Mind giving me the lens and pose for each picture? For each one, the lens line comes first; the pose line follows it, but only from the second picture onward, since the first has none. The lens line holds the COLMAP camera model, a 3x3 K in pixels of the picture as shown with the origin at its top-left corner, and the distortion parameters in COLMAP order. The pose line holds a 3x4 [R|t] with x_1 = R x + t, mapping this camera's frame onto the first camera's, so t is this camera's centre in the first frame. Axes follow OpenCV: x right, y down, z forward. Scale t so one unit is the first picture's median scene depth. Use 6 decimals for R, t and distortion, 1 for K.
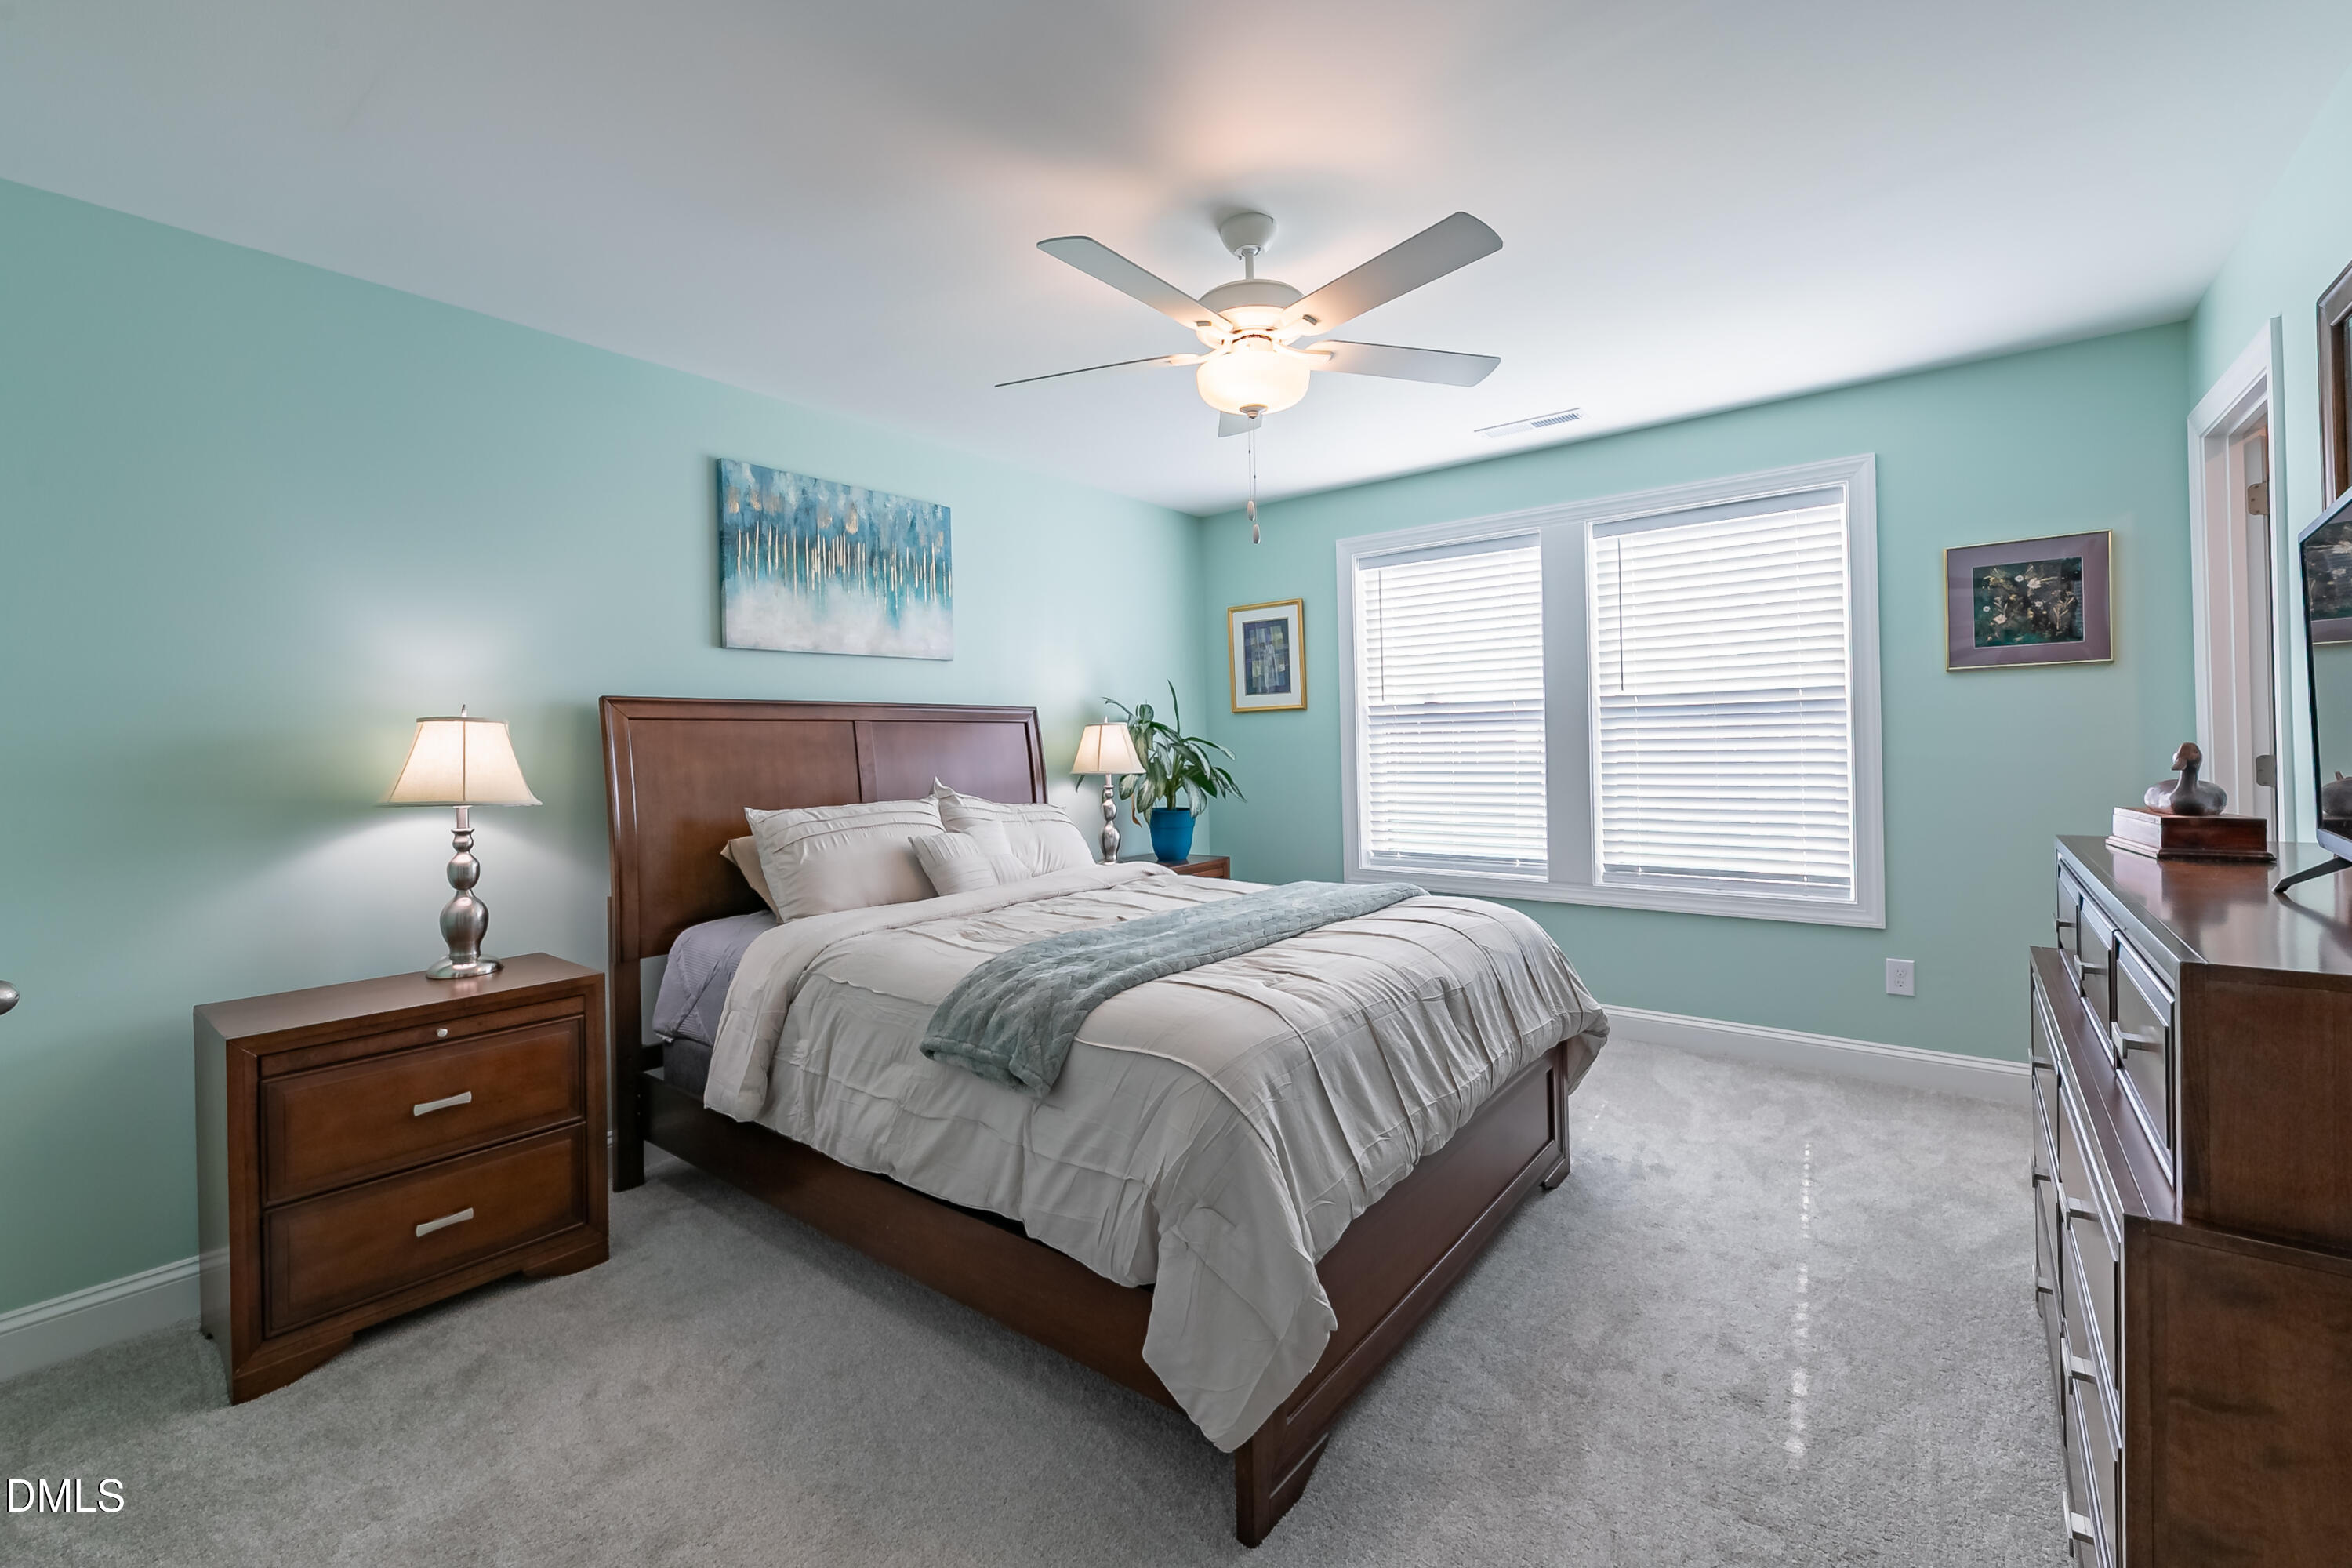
lens RADIAL K [[972.1, 0, 1154.3], [0, 972.1, 751.7], [0, 0, 1]] dist [0.010375, -0.001420]
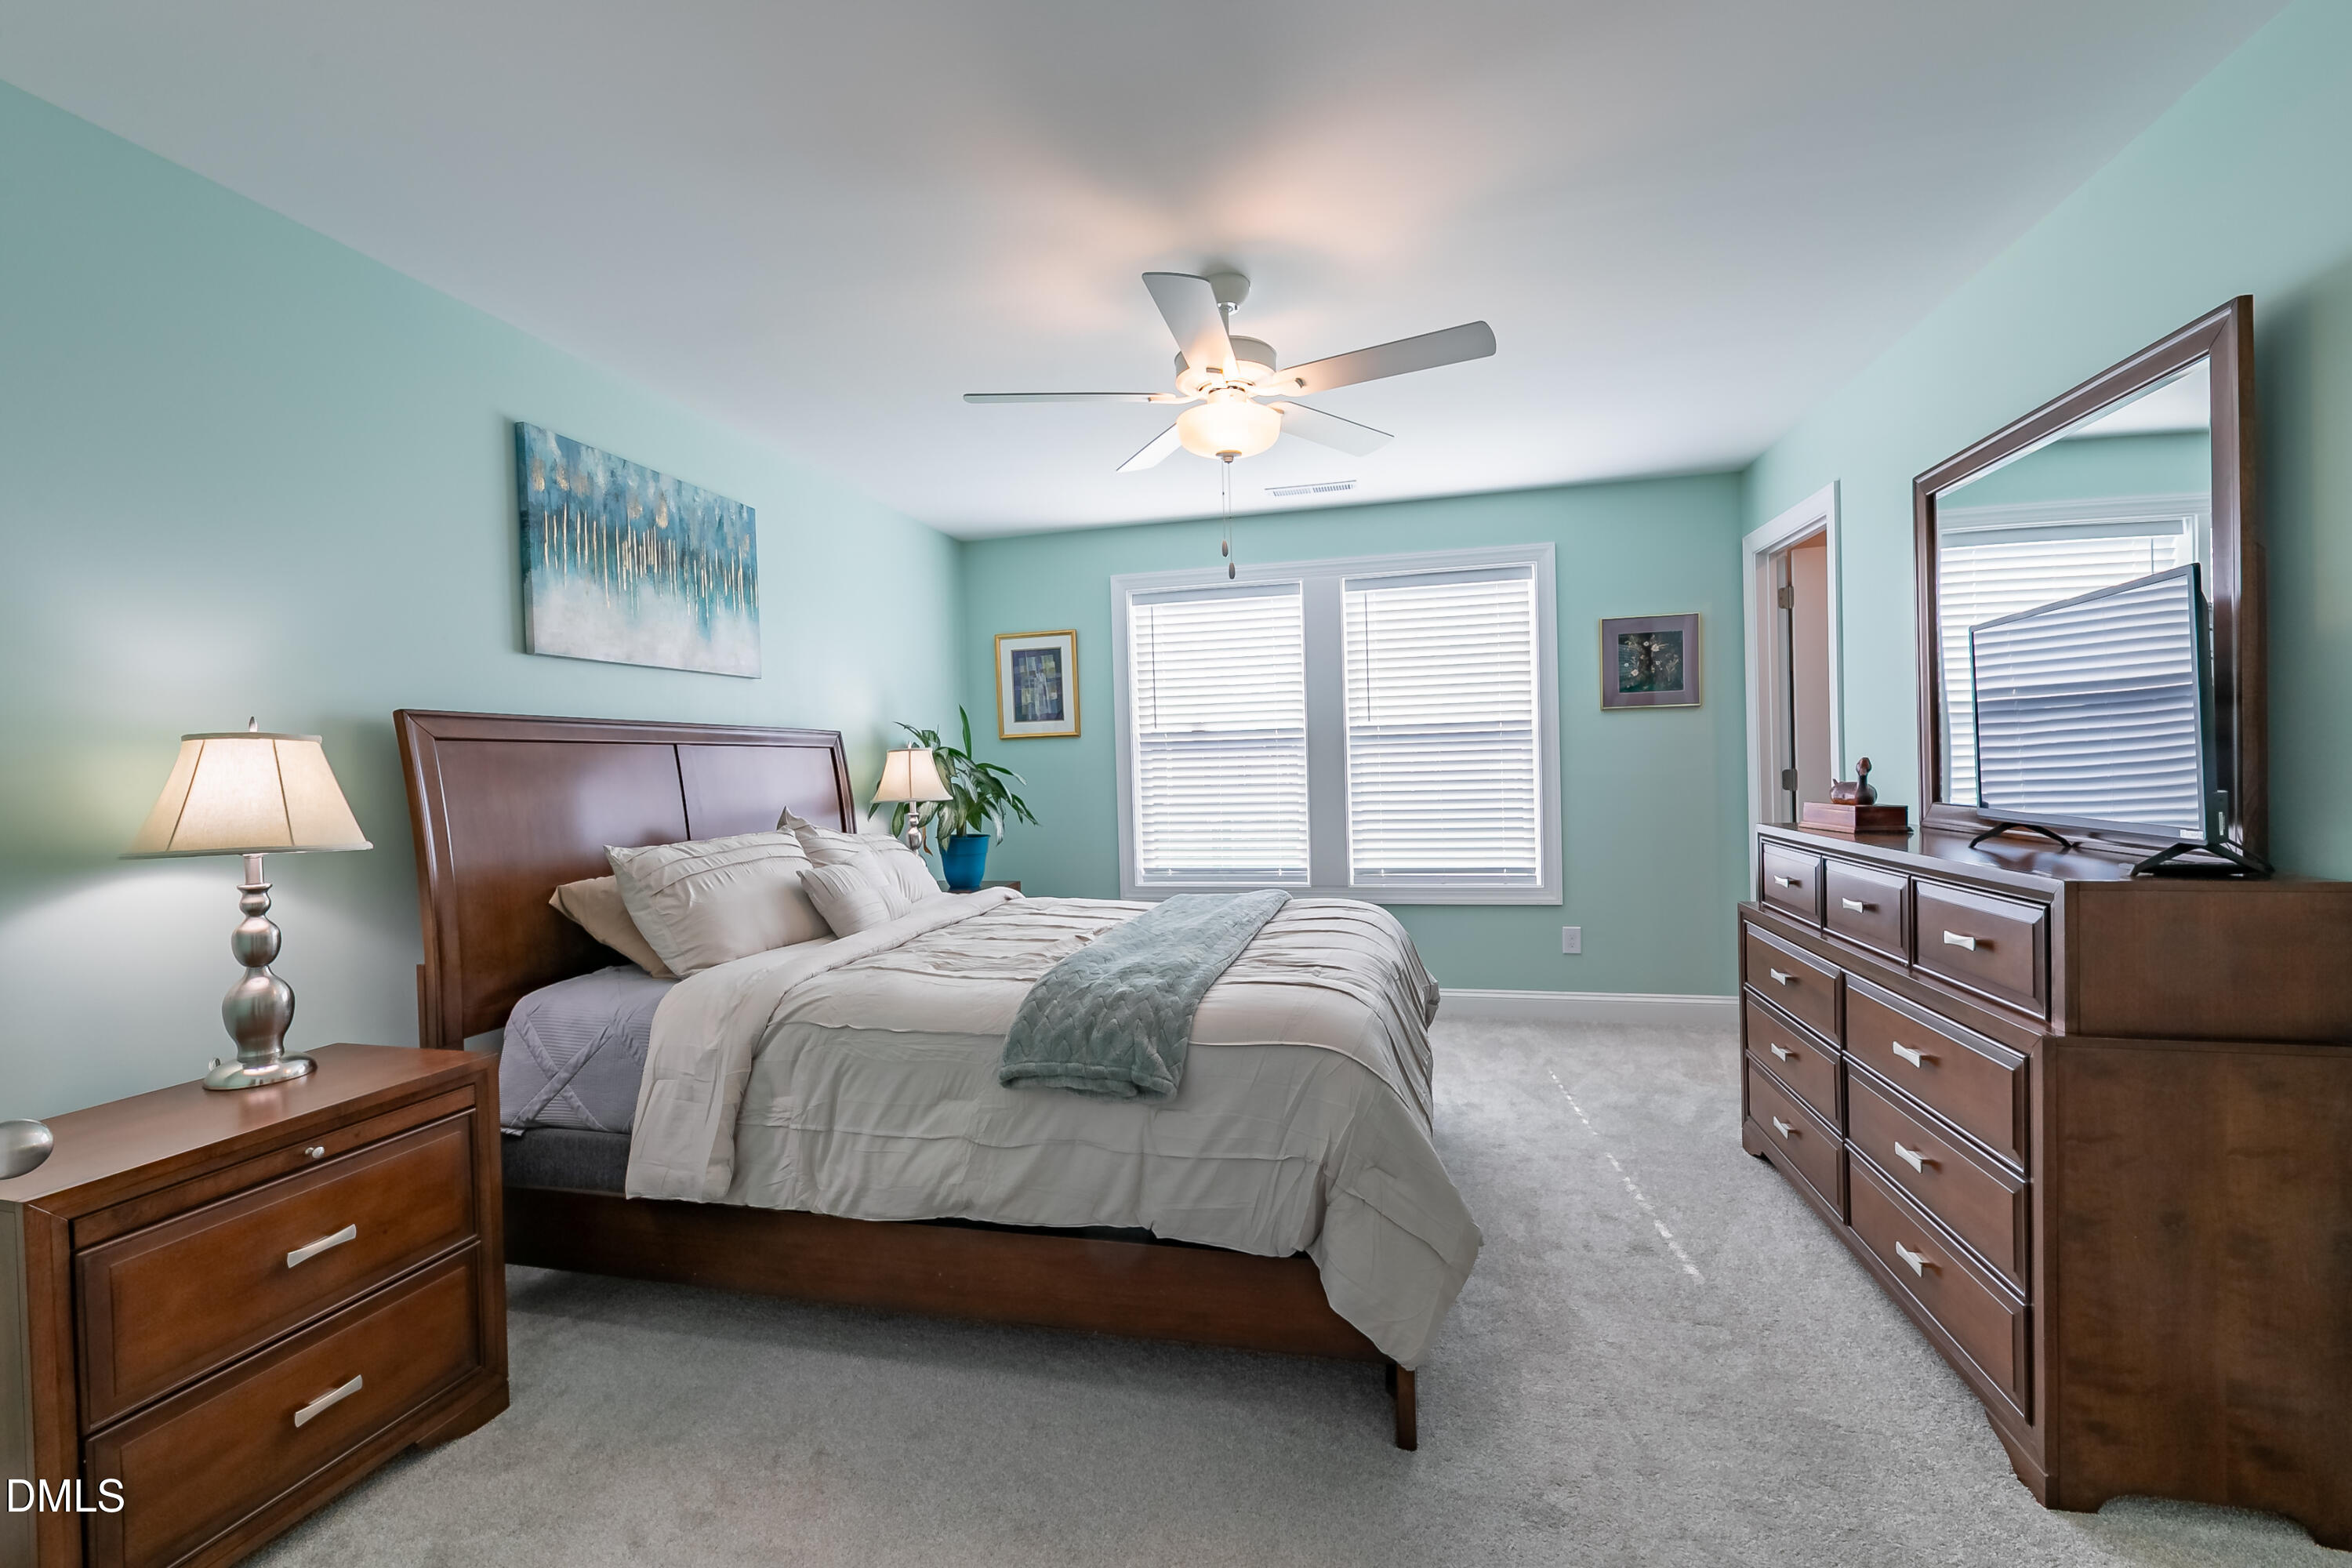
lens RADIAL K [[972.1, 0, 1137.1], [0, 972.1, 792.1], [0, 0, 1]] dist [0.010375, -0.001420]
pose [[0.911671, -0.016176, 0.410602, -0.386860], [0.012521, 0.999854, 0.011588, 0.008144], [-0.410729, -0.005423, 0.911741, 0.046782]]
